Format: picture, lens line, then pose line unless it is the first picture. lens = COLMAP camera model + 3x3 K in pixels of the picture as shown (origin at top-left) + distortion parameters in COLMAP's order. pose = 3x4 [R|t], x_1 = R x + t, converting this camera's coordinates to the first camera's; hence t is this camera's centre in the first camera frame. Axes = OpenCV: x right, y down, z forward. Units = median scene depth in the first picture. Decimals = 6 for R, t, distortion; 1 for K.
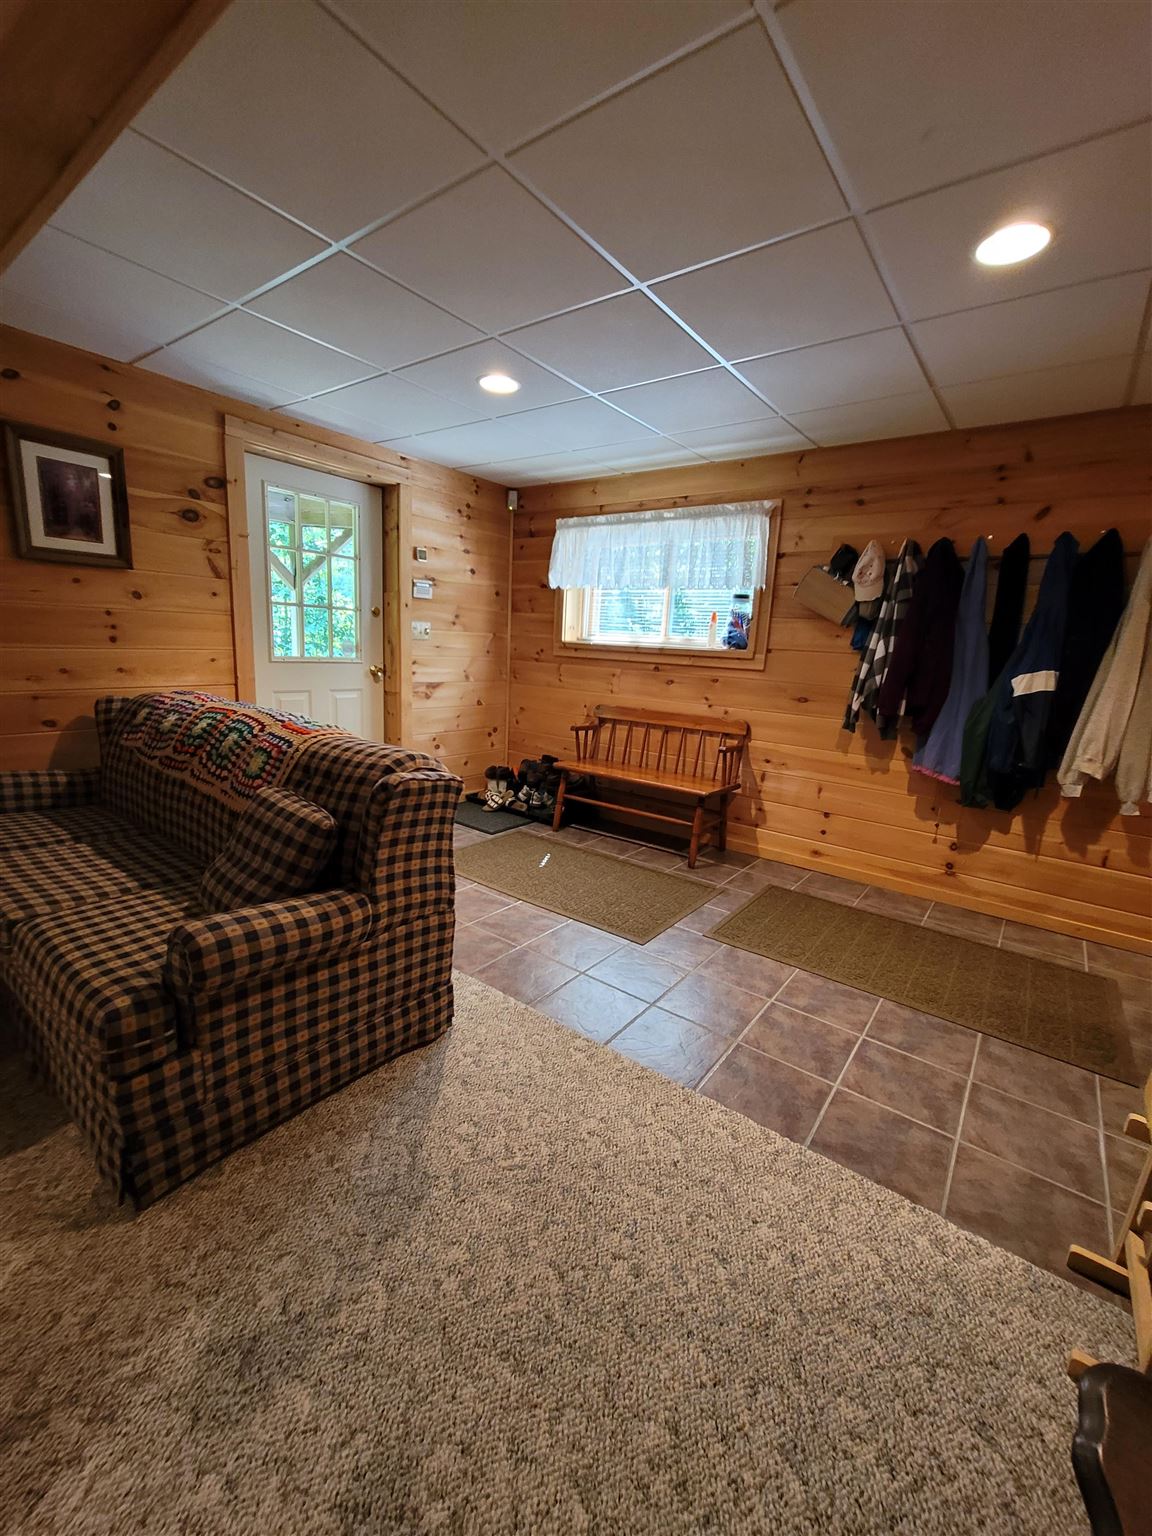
lens RADIAL K [[624.5, 0, 571.3], [0, 624.5, 773.2], [0, 0, 1]] dist [-0.009329, 0.002767]
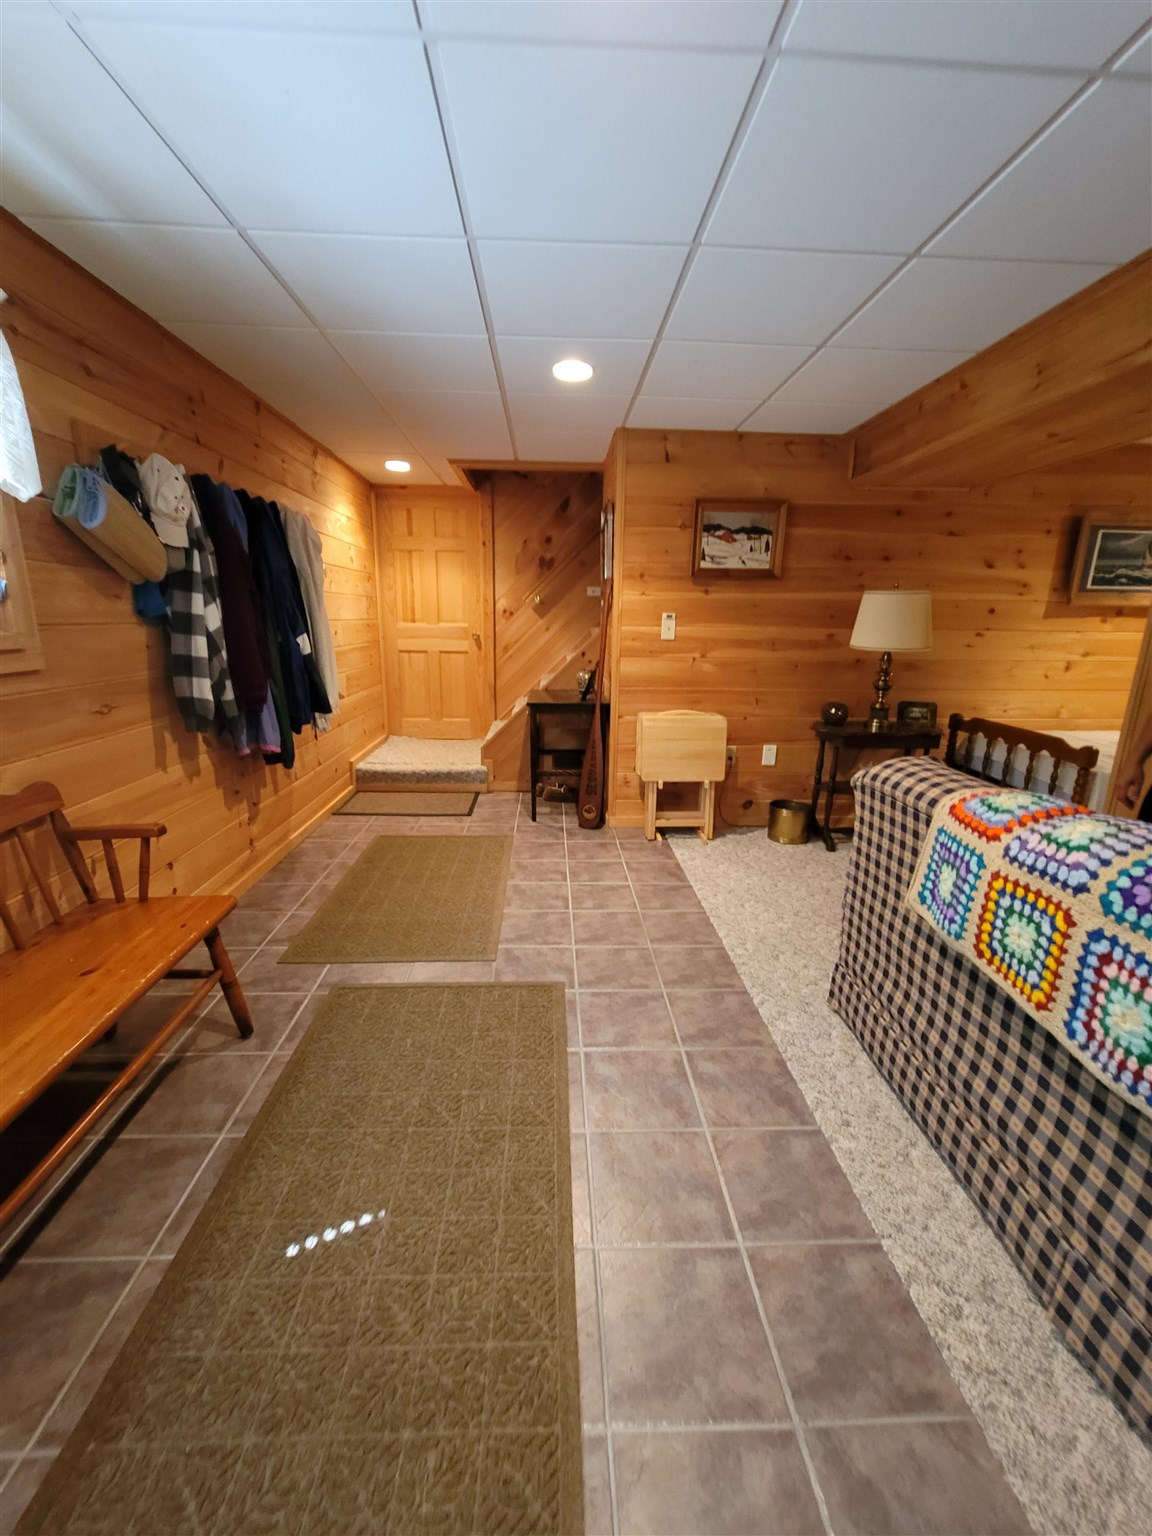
lens RADIAL K [[624.5, 0, 571.3], [0, 624.5, 773.2], [0, 0, 1]] dist [-0.009329, 0.002767]
pose [[-0.633523, -0.240859, 0.735280, -0.381007], [0.114229, 0.910783, 0.396770, -0.274390], [-0.765246, 0.335353, -0.549488, 1.132964]]
